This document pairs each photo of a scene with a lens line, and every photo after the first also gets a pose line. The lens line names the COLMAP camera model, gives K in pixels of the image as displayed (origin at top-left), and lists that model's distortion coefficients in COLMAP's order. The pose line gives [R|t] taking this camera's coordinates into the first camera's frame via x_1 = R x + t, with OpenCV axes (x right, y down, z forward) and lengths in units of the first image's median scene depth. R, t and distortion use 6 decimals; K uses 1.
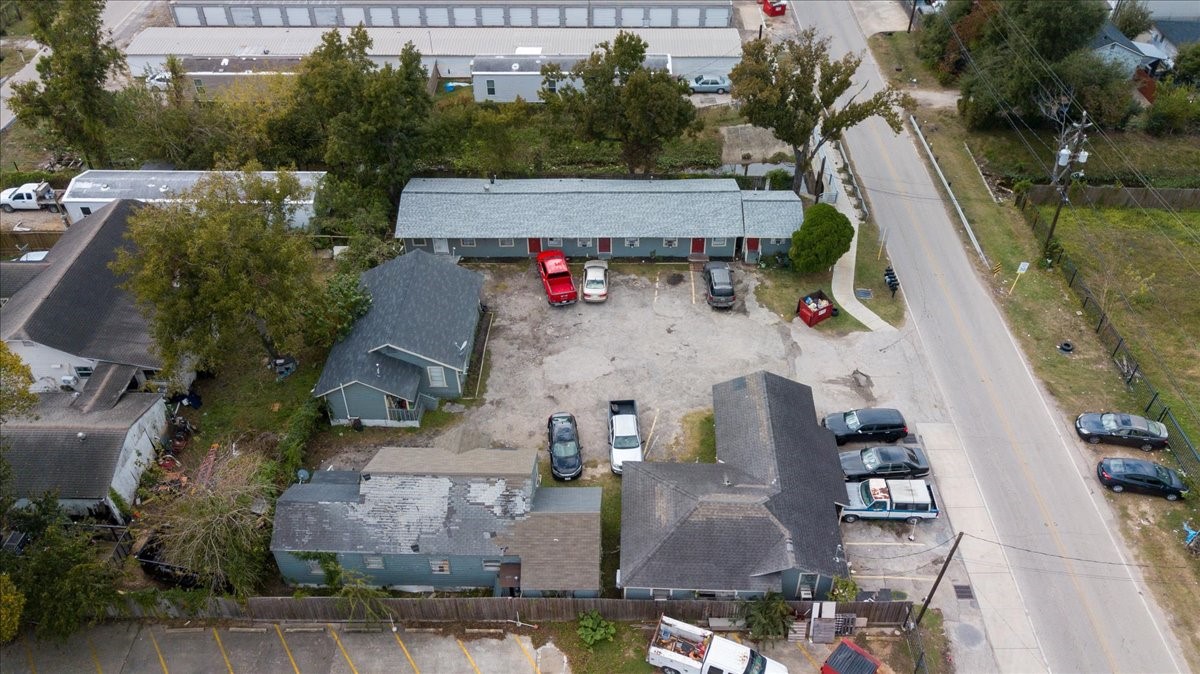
lens RADIAL K [[913.2, 0, 591.7], [0, 913.2, 342.7], [0, 0, 1]] dist [0.031502, -0.026503]
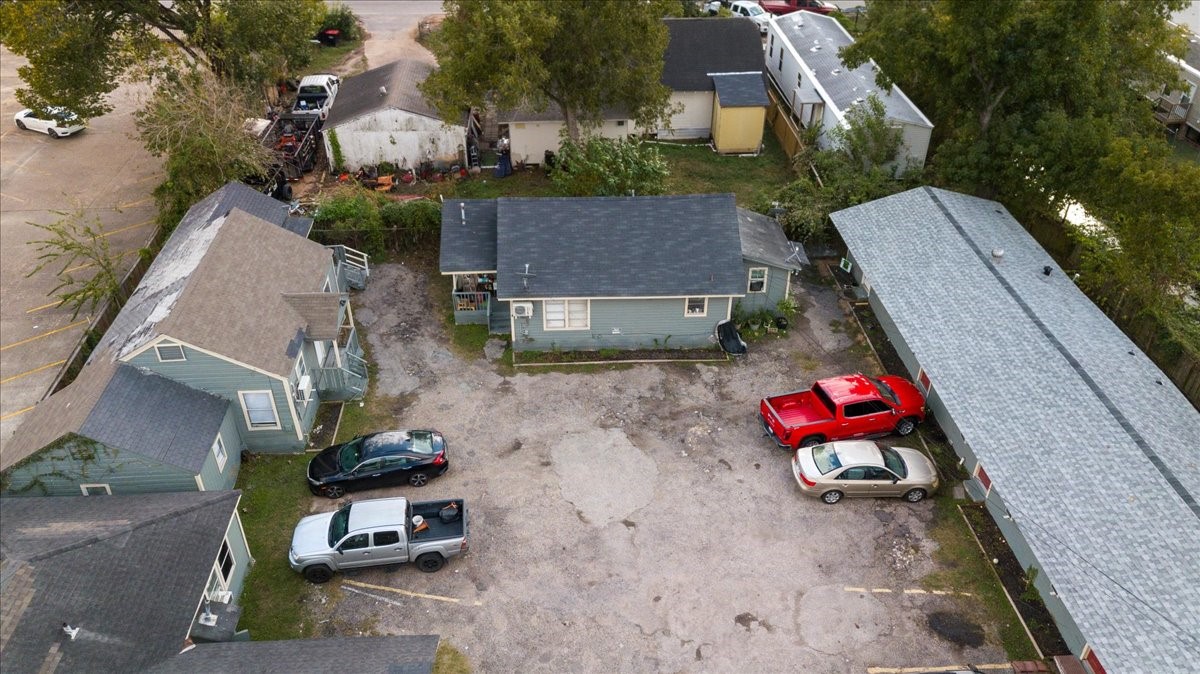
lens RADIAL K [[913.2, 0, 600.2], [0, 913.2, 337.8], [0, 0, 1]] dist [0.031502, -0.026503]
pose [[0.088305, 0.581172, -0.808976, 0.356060], [-0.655258, 0.645577, 0.392260, -0.224829], [0.750227, 0.495449, 0.437825, 0.727011]]
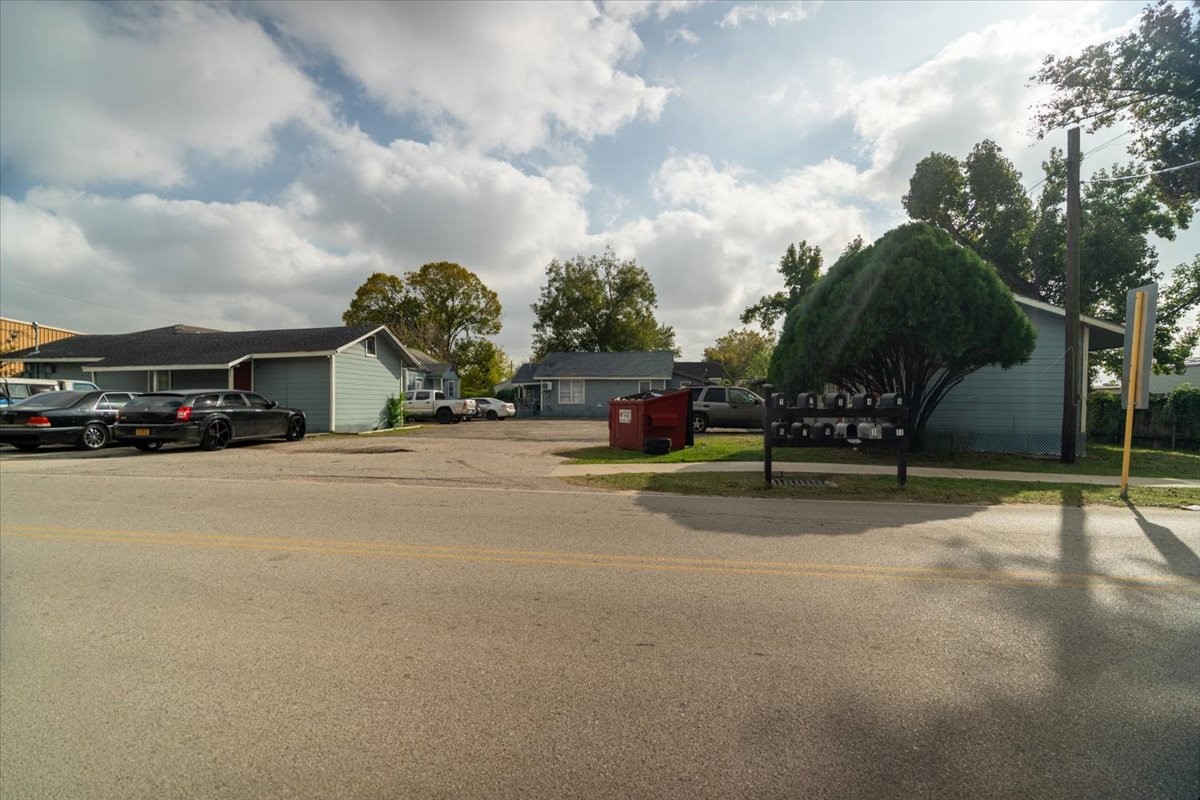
lens RADIAL K [[552.3, 0, 607.2], [0, 552.3, 396.3], [0, 0, 1]] dist [-0.002327, 0.000991]
pose [[-0.098431, -0.010655, -0.995087, 0.493287], [-0.653100, 0.755160, 0.056517, -0.047510], [0.750848, 0.655454, -0.081290, 1.047345]]
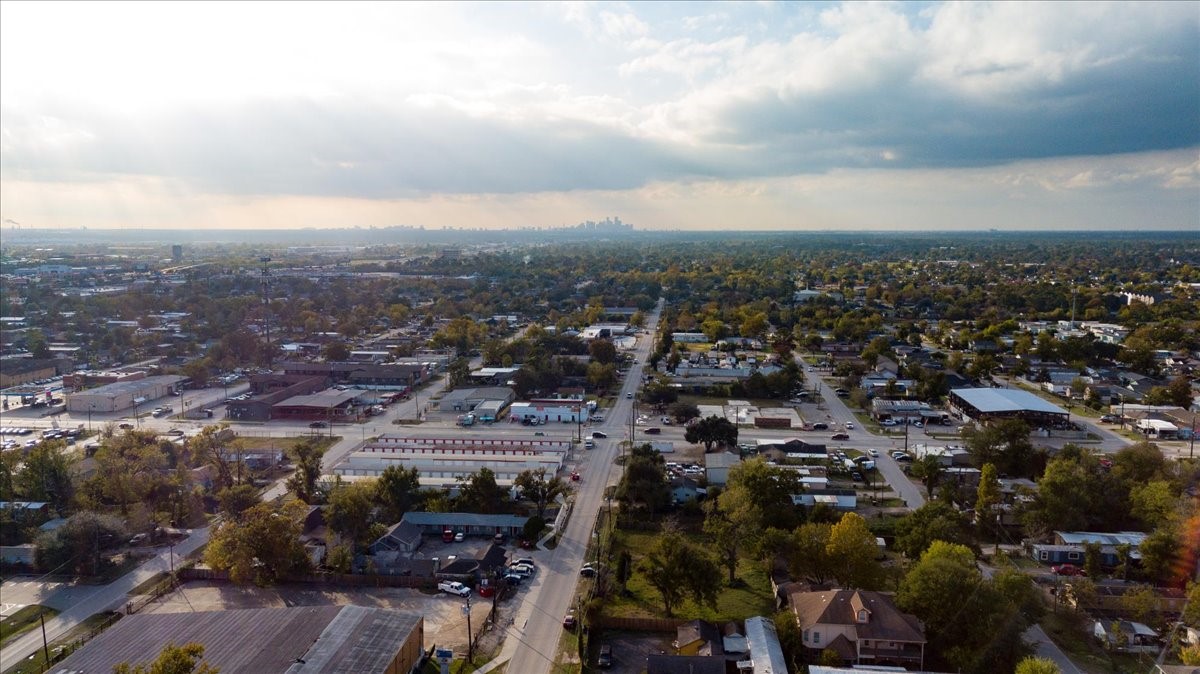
lens RADIAL K [[913.2, 0, 601.5], [0, 913.2, 337.8], [0, 0, 1]] dist [0.031502, -0.026503]
pose [[0.997426, 0.016757, -0.069712, 0.742658], [-0.052737, 0.830181, -0.554994, 1.157989], [0.048574, 0.557242, 0.828928, -2.078381]]
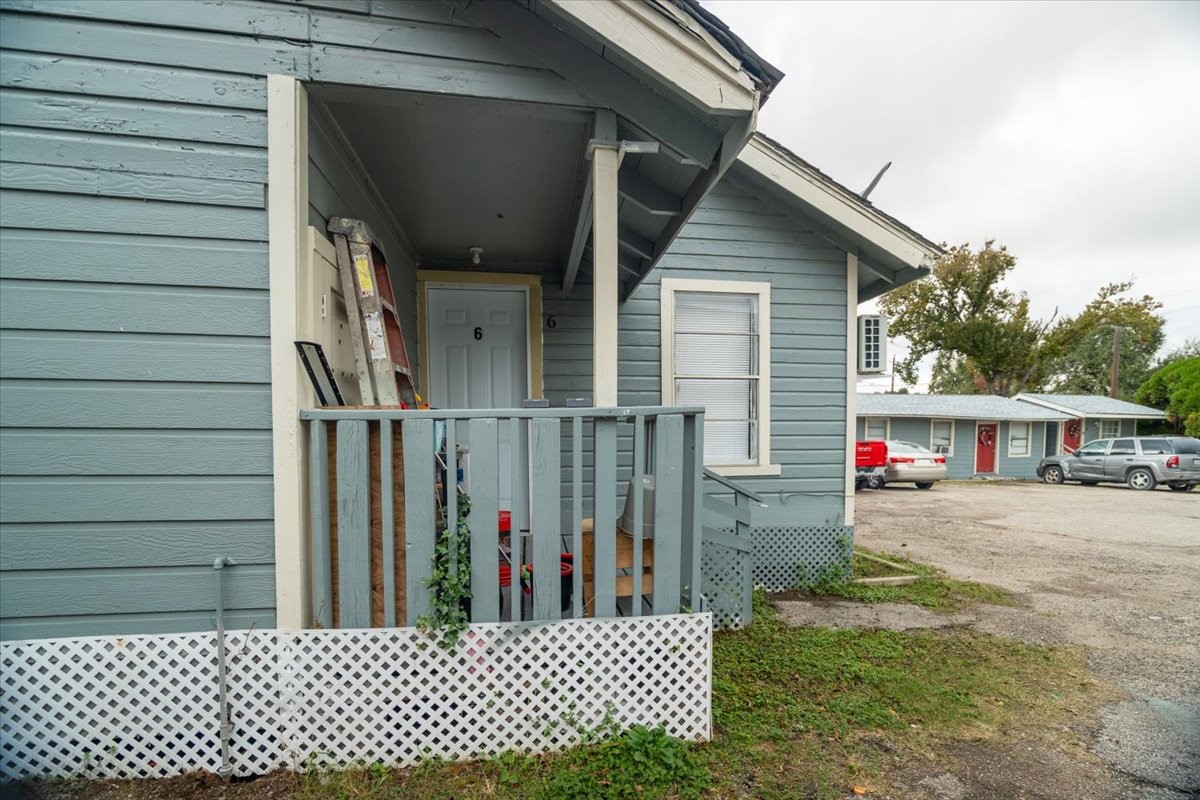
lens RADIAL K [[569.8, 0, 597.5], [0, 569.8, 477.8], [0, 0, 1]] dist [-0.002200, -0.001260]
pose [[0.985749, -0.007657, 0.168047, -0.188967], [0.109685, 0.786664, -0.607559, 0.094757], [-0.127545, 0.617333, 0.776294, 0.880465]]
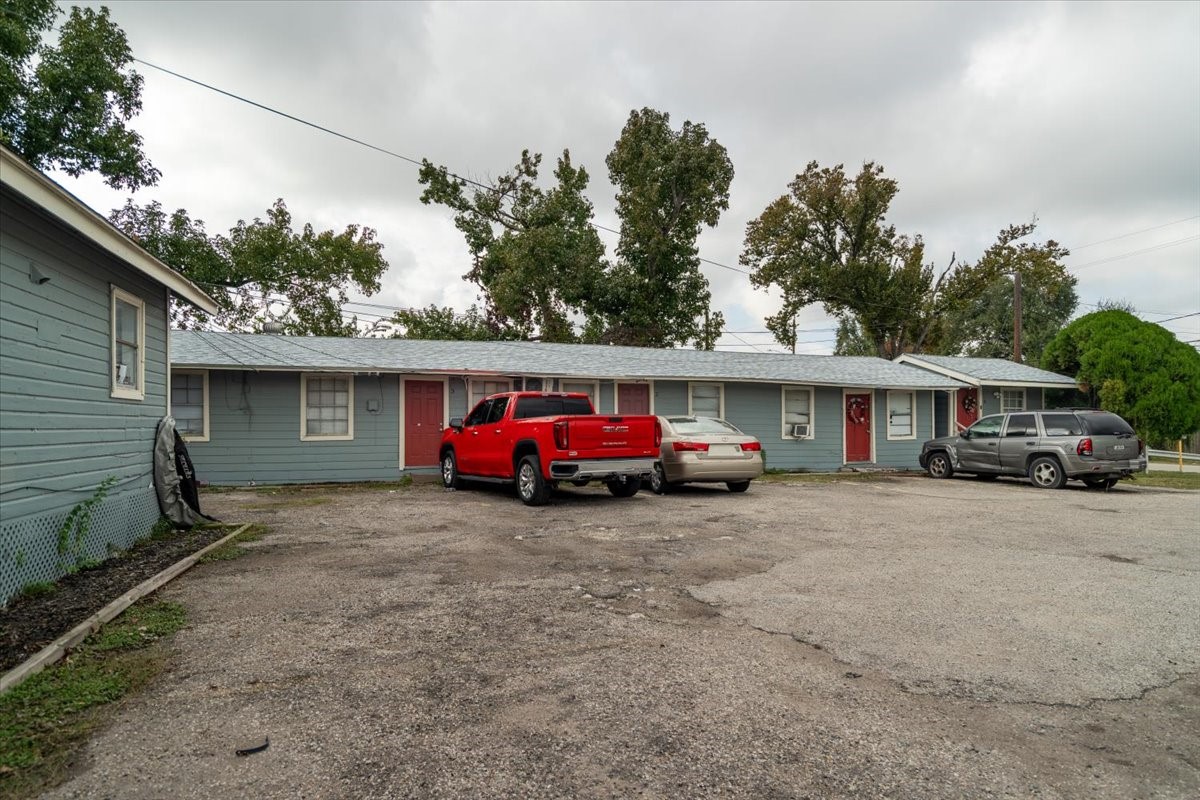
lens RADIAL K [[683.4, 0, 595.6], [0, 683.4, 411.3], [0, 0, 1]] dist [0.005463, -0.001454]
pose [[0.946488, 0.007923, 0.322642, -0.093005], [0.212007, 0.738488, -0.640069, 0.053657], [-0.243338, 0.674220, 0.697291, 0.927702]]
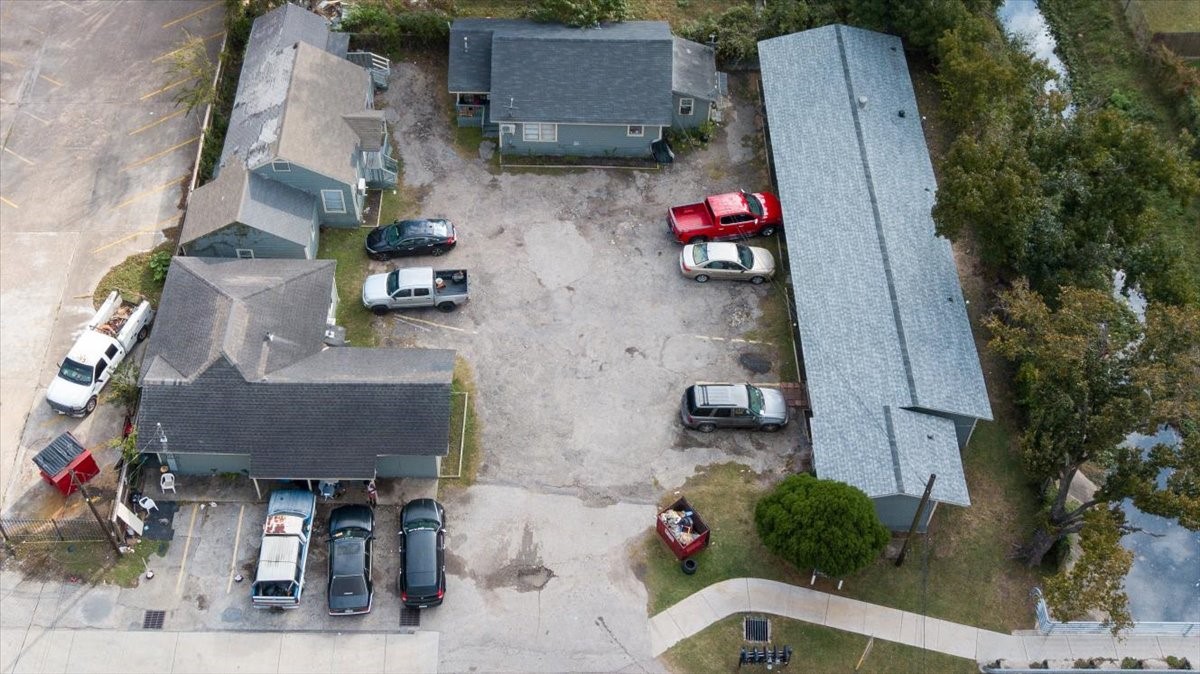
lens RADIAL K [[1319.9, 0, 533.0], [0, 1319.9, 309.5], [0, 0, 1]] dist [0.089170, 0.000000]
pose [[0.006111, 0.787284, -0.616561, 0.716015], [-0.646866, 0.473306, 0.597951, -0.612230], [0.762579, 0.395178, 0.512160, 0.417883]]
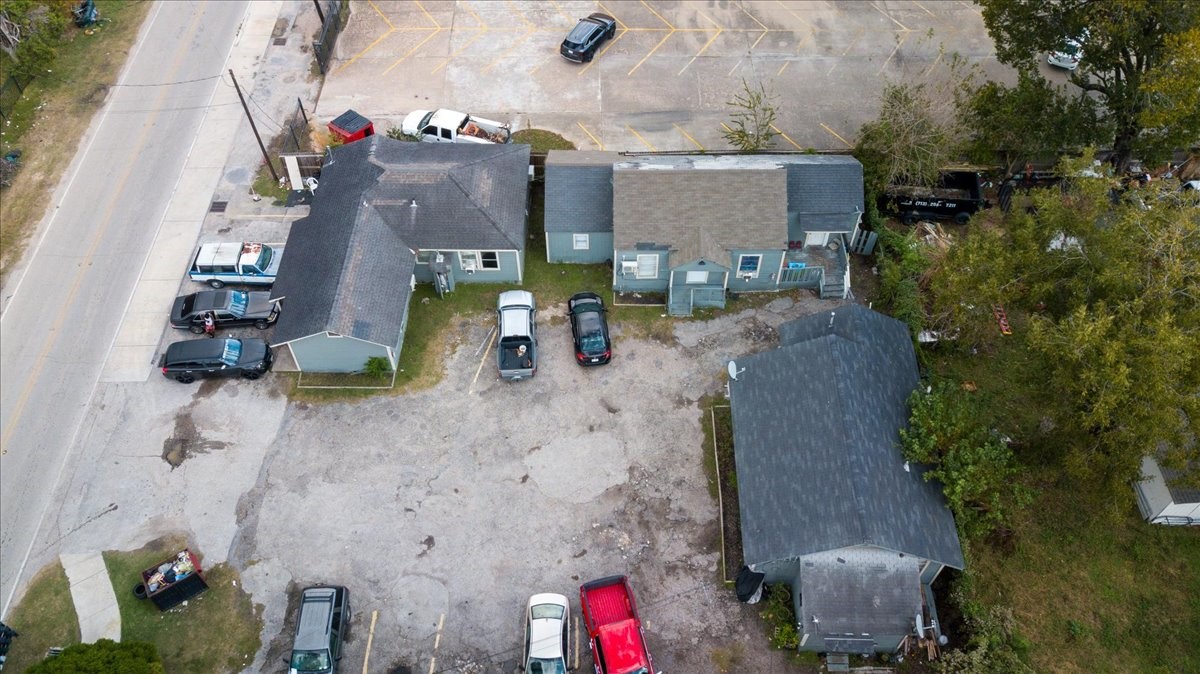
lens RADIAL K [[913.2, 0, 594.0], [0, 913.2, 335.4], [0, 0, 1]] dist [0.031502, -0.026503]
pose [[-0.999634, 0.027010, -0.001799, -0.029419], [-0.003242, -0.053449, 0.998565, -0.648567], [0.026875, 0.998205, 0.053517, 0.858551]]
